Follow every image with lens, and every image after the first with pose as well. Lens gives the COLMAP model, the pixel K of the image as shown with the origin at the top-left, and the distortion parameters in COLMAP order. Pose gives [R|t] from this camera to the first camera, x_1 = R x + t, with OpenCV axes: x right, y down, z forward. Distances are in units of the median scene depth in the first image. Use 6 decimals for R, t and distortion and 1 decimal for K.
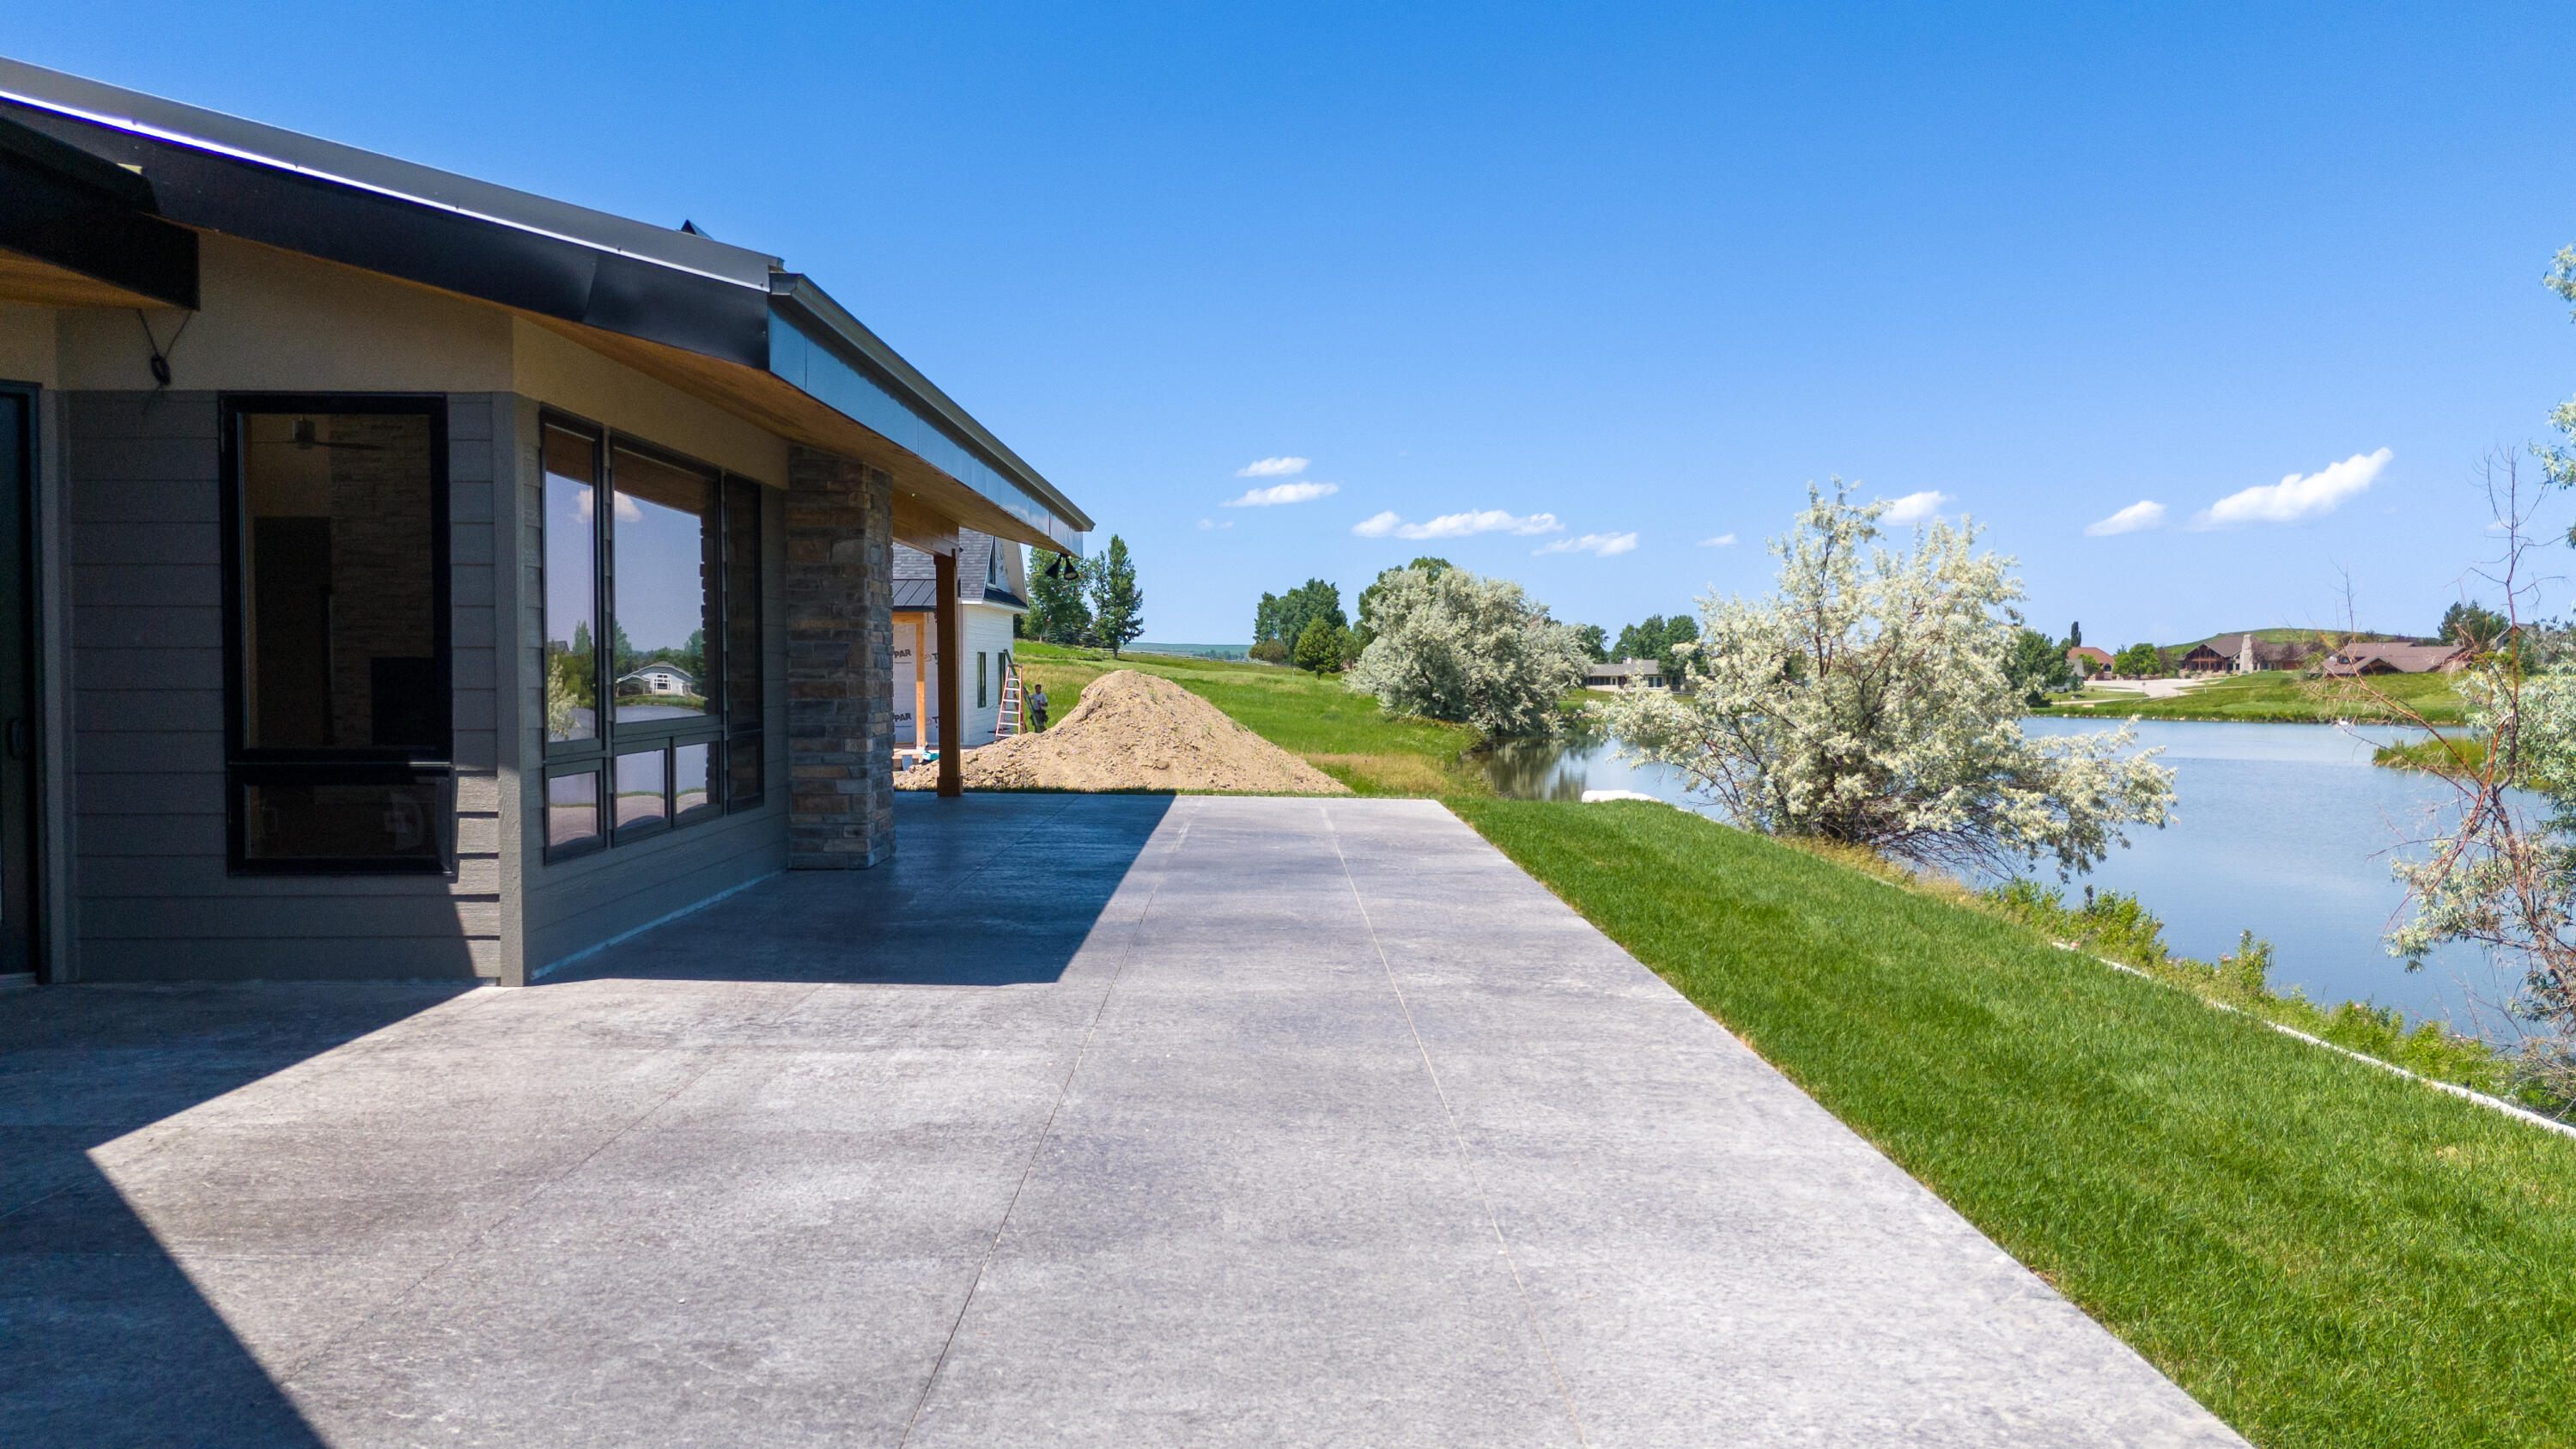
lens RADIAL K [[2029.4, 0, 1287.3], [0, 2029.4, 687.9], [0, 0, 1]] dist [0.083907, -0.110761]
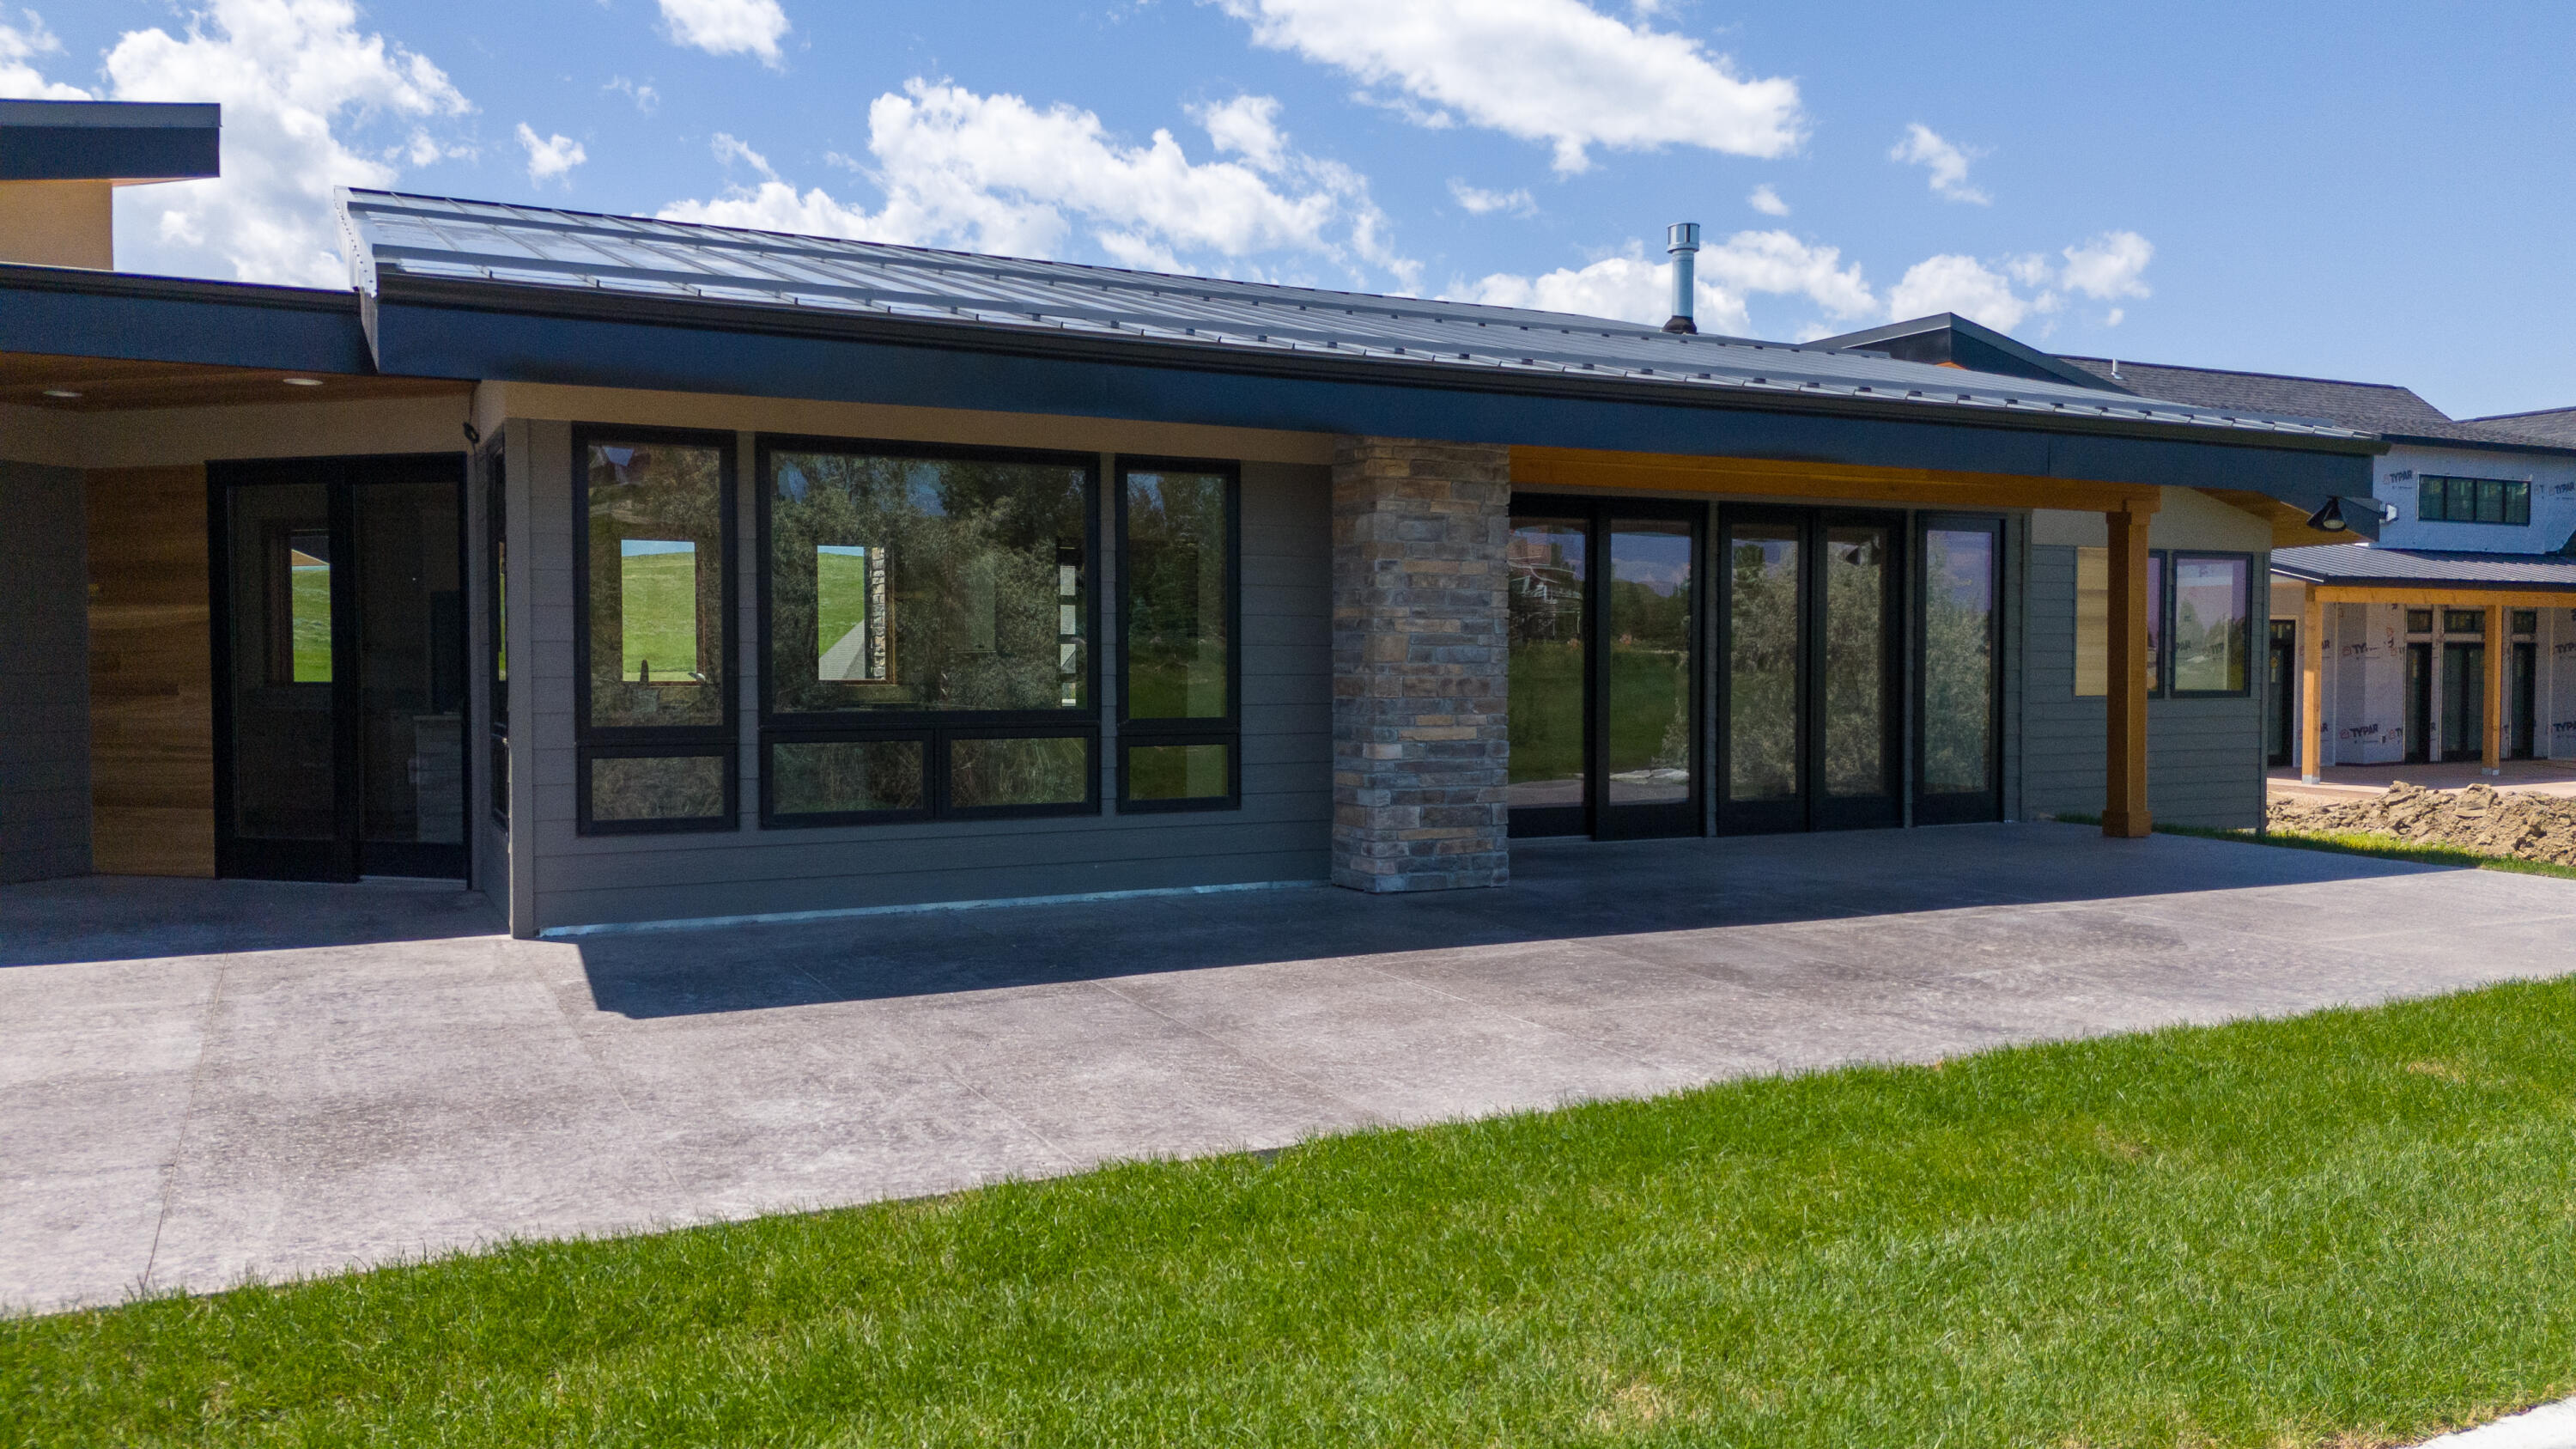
lens RADIAL K [[1915.6, 0, 1288.0], [0, 1915.6, 724.5], [0, 0, 1]] dist [0.072905, -0.079784]
pose [[0.406511, 0.045346, -0.912520, 0.716229], [-0.013949, 0.998959, 0.043427, -0.025295], [0.913540, -0.004925, 0.406720, 0.868193]]
